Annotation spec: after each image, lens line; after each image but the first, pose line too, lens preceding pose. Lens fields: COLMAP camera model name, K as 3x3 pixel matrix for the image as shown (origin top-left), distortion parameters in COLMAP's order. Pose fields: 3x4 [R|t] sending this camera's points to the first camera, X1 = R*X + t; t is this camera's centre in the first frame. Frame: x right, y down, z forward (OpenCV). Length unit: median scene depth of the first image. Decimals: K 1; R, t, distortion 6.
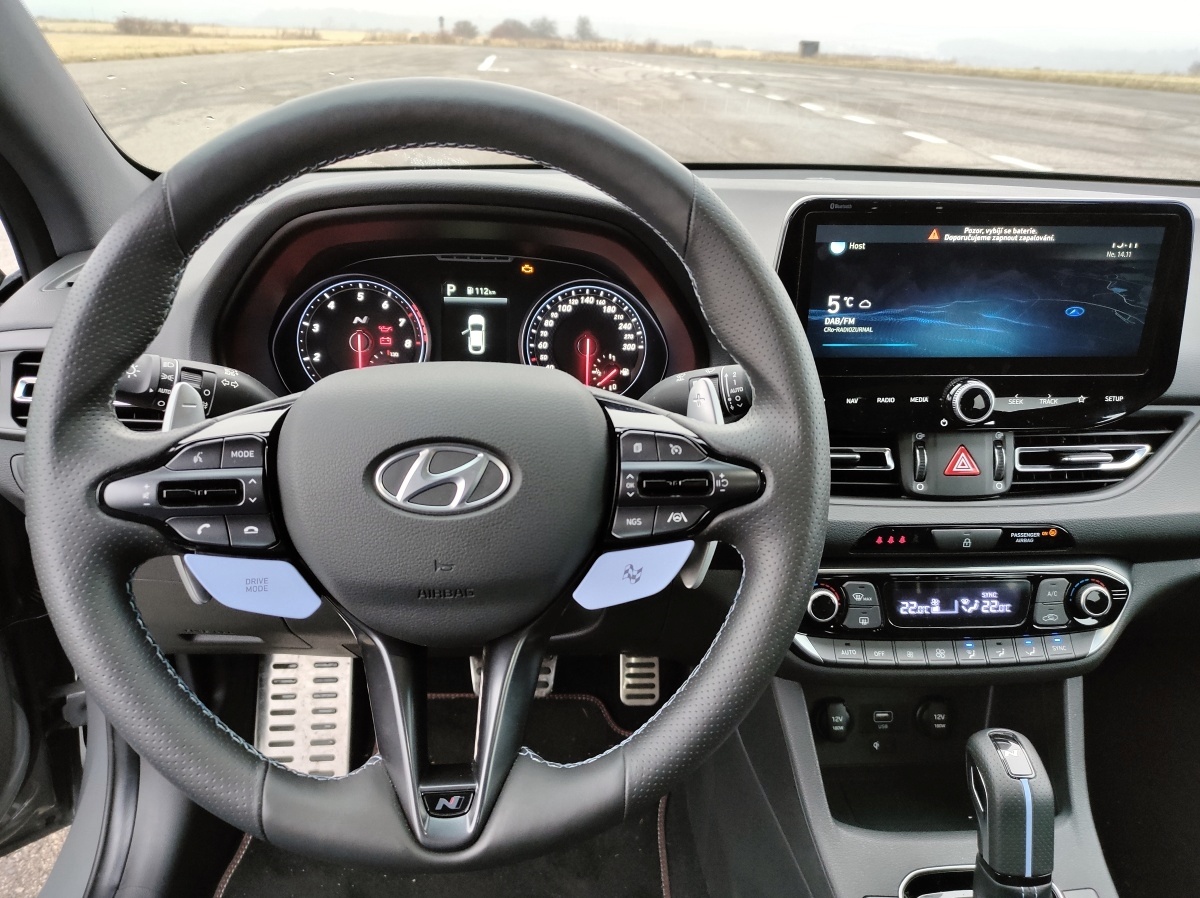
lens RADIAL K [[912.0, 0, 611.3], [0, 912.0, 445.9], [0, 0, 1]] dist [0.051575, -0.033870]
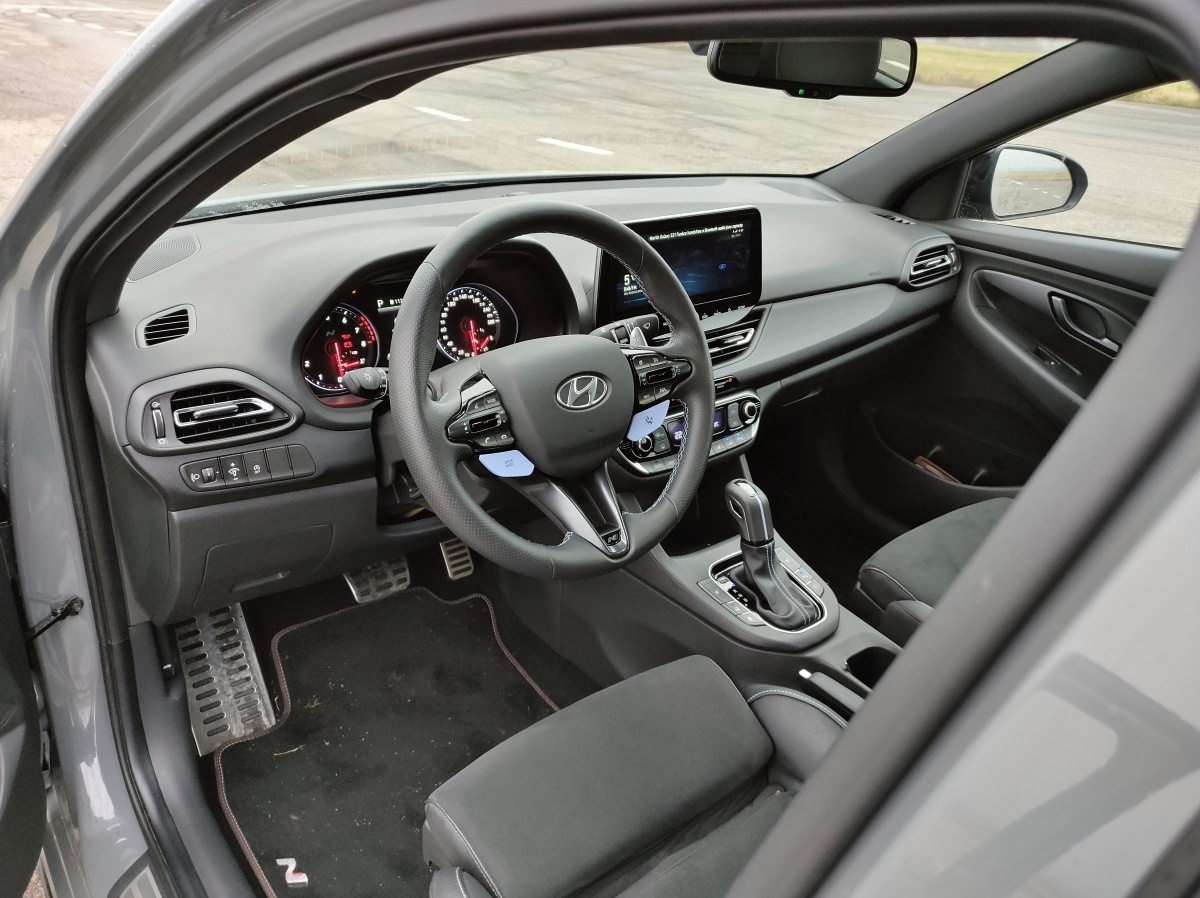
lens RADIAL K [[912.0, 0, 603.1], [0, 912.0, 446.9], [0, 0, 1]] dist [0.051575, -0.033870]
pose [[0.827259, -0.232975, 0.511239, -0.746178], [0.203238, 0.972438, 0.114279, -0.043109], [-0.523772, 0.009365, 0.851807, -0.494036]]
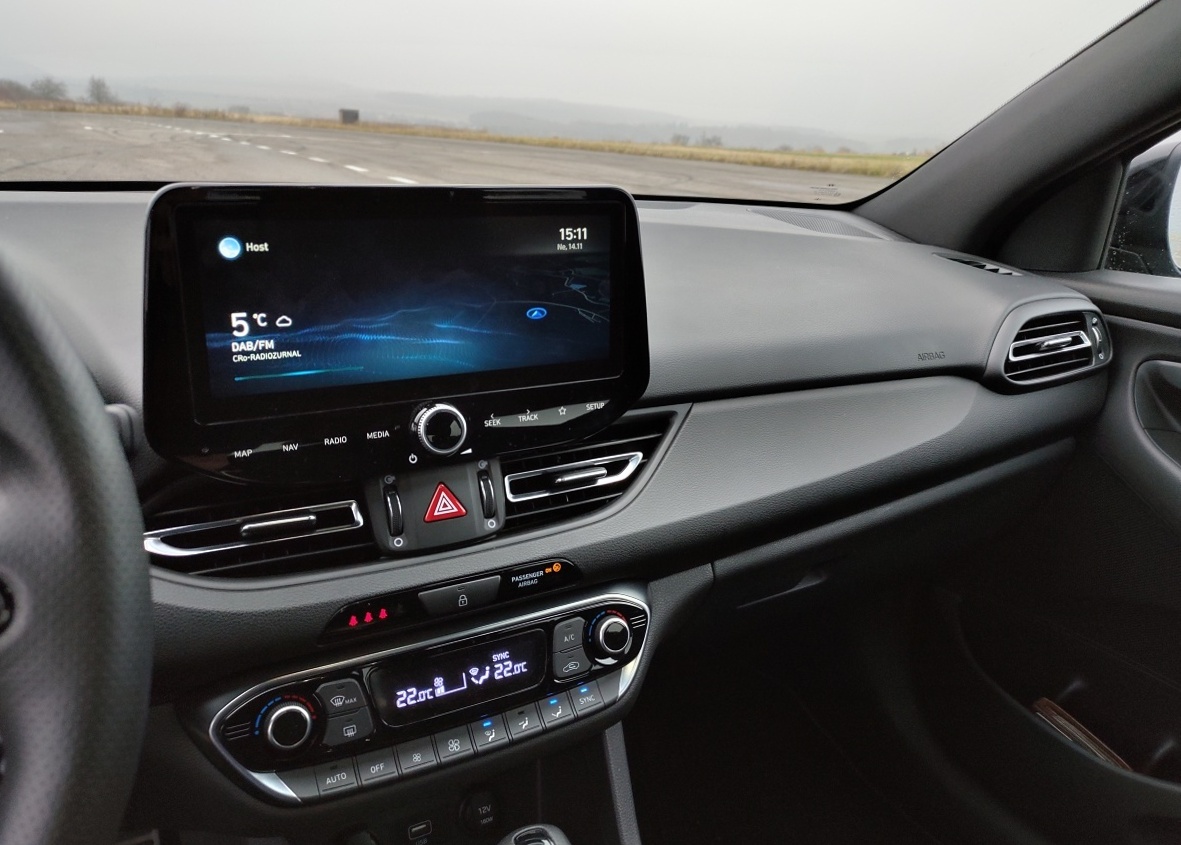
lens RADIAL K [[916.0, 0, 593.8], [0, 916.0, 404.0], [0, 0, 1]] dist [0.045804, -0.047810]
pose [[0.903823, -0.115831, 0.411931, 0.169644], [0.158448, 0.984831, -0.070729, 0.009462], [-0.397490, 0.129196, 0.908466, 0.182538]]
